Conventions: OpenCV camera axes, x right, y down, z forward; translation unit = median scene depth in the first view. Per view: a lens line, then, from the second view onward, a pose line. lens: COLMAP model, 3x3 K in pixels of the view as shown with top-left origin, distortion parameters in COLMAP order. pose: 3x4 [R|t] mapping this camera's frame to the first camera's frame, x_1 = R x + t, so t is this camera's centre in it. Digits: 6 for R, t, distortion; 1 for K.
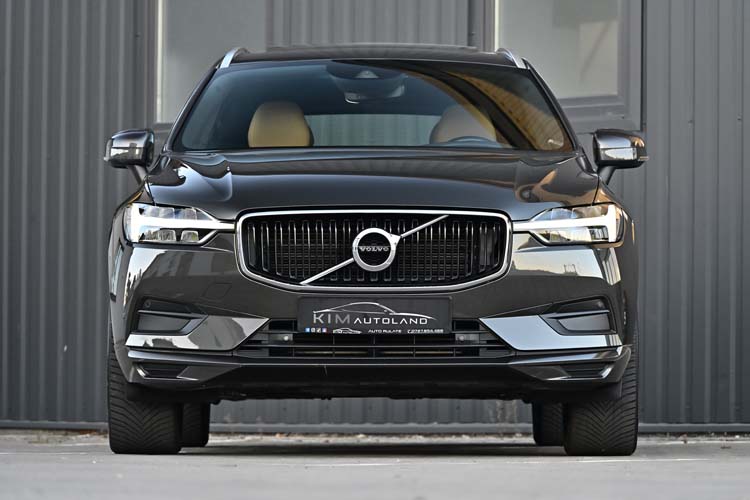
lens RADIAL K [[4245.0, 0, 375.0], [0, 4245.0, 250.0], [0, 0, 1]] dist [-0.222500, -0.097777]
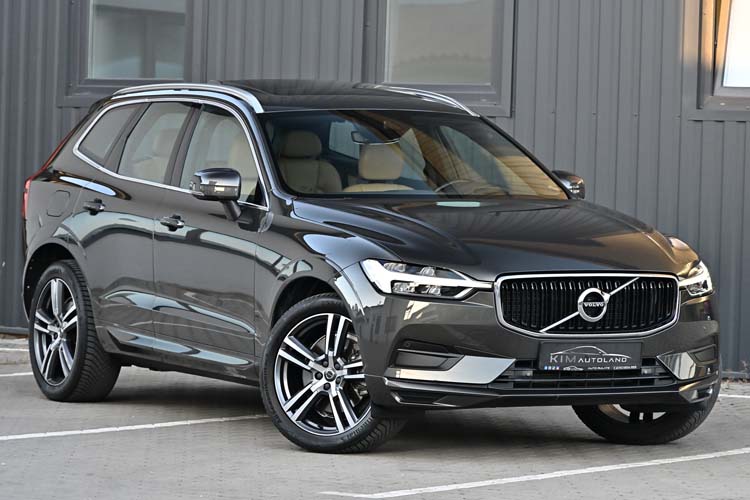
lens RADIAL K [[4245.0, 0, 375.0], [0, 4245.0, 250.0], [0, 0, 1]] dist [-0.222500, -0.097777]
pose [[0.886291, -0.002683, 0.463121, -0.652867], [-0.038609, 0.996074, 0.079658, -0.116338], [-0.461517, -0.088480, 0.882708, -0.102470]]
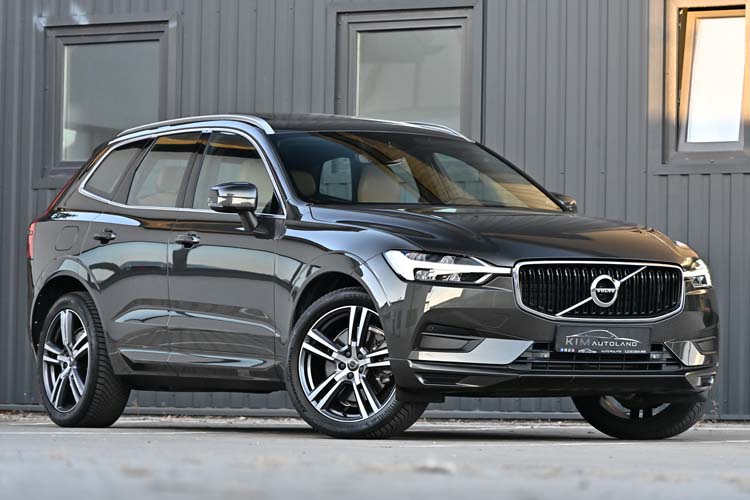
lens RADIAL K [[4245.0, 0, 375.0], [0, 4245.0, 250.0], [0, 0, 1]] dist [-0.222500, -0.097777]
pose [[0.865975, 0.020002, 0.499687, -0.738774], [-0.029170, 0.999519, 0.010543, -0.025254], [-0.499236, -0.023706, 0.866142, -0.134763]]
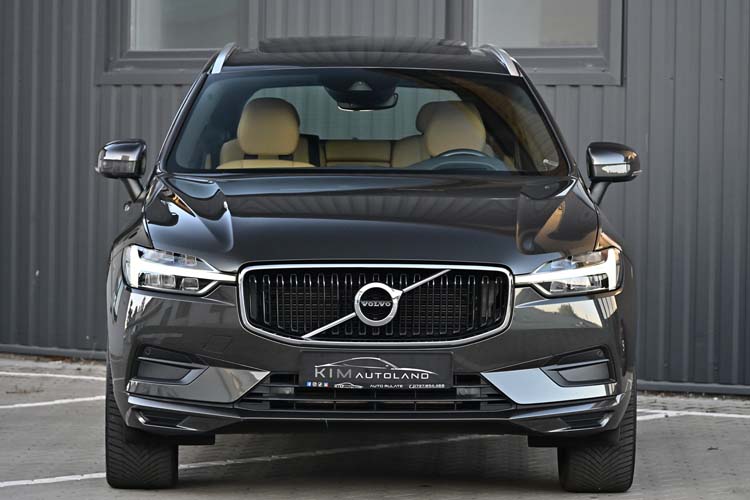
lens RADIAL K [[4245.0, 0, 375.0], [0, 4245.0, 250.0], [0, 0, 1]] dist [-0.222500, -0.097777]
pose [[0.999815, 0.005872, 0.018342, -0.018828], [-0.007104, 0.997668, 0.067878, -0.080534], [-0.017901, -0.067995, 0.997525, 0.004377]]
